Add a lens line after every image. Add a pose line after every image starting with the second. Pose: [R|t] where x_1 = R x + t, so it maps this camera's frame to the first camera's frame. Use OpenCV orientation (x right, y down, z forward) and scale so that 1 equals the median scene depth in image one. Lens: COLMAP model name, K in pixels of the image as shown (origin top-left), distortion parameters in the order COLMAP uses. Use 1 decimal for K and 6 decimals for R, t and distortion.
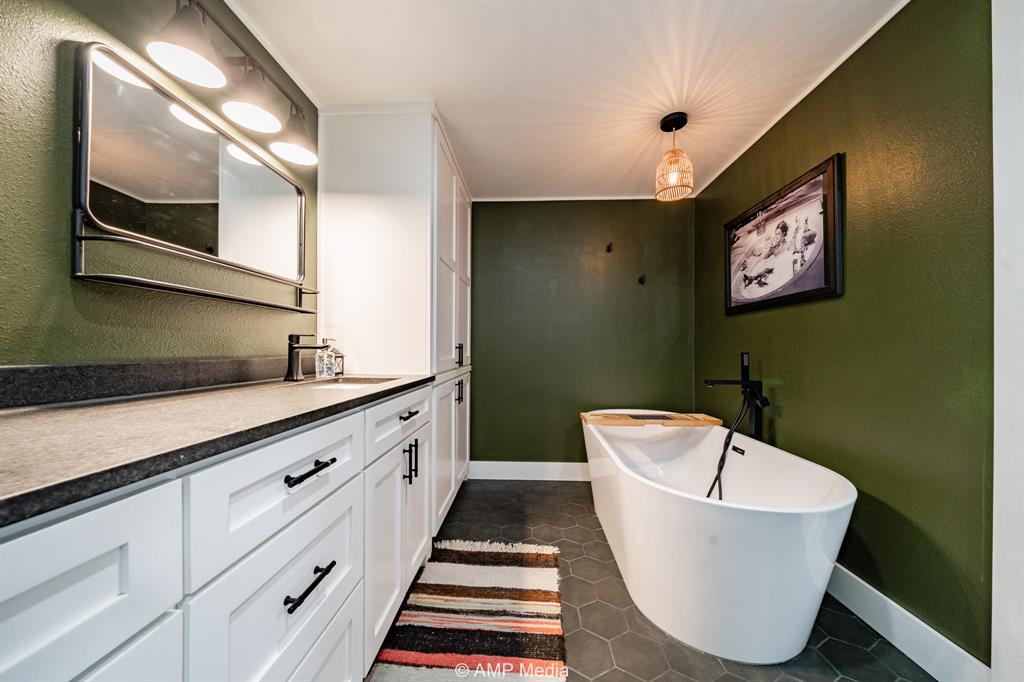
lens RADIAL K [[347.3, 0, 513.9], [0, 347.3, 348.1], [0, 0, 1]] dist [-0.003281, -0.000312]
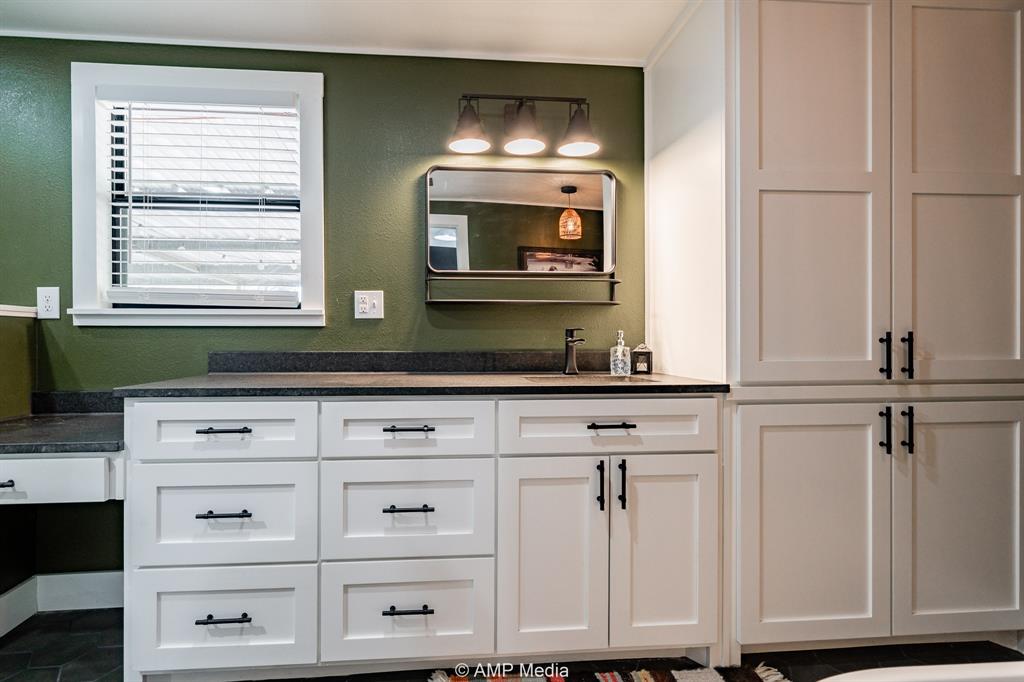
lens RADIAL K [[484.4, 0, 483.9], [0, 484.4, 341.7], [0, 0, 1]] dist [0.001437, 0.000665]
pose [[0.132314, -0.004953, -0.991196, 0.659133], [0.001409, 0.999987, -0.004809, 0.004103], [0.991207, -0.000760, 0.132319, 0.487145]]
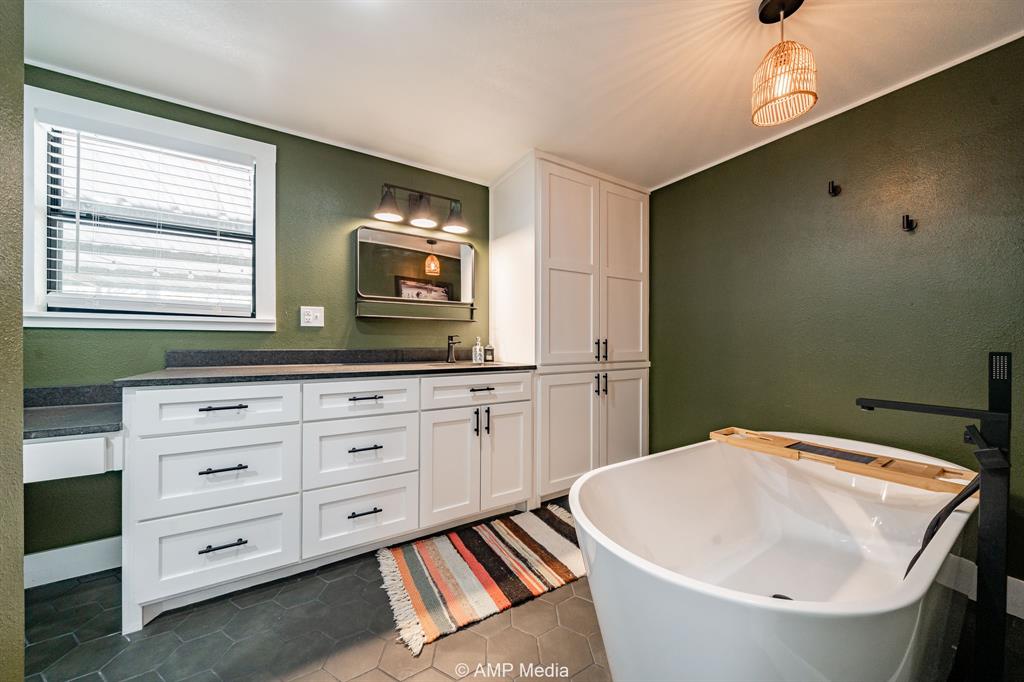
lens RADIAL K [[347.3, 0, 506.3], [0, 347.3, 343.9], [0, 0, 1]] dist [-0.003281, -0.000312]
pose [[0.563870, -0.002003, -0.825861, 0.828834], [0.000224, 0.999997, -0.002272, 0.004584], [0.825864, 0.001097, 0.563869, 0.226905]]
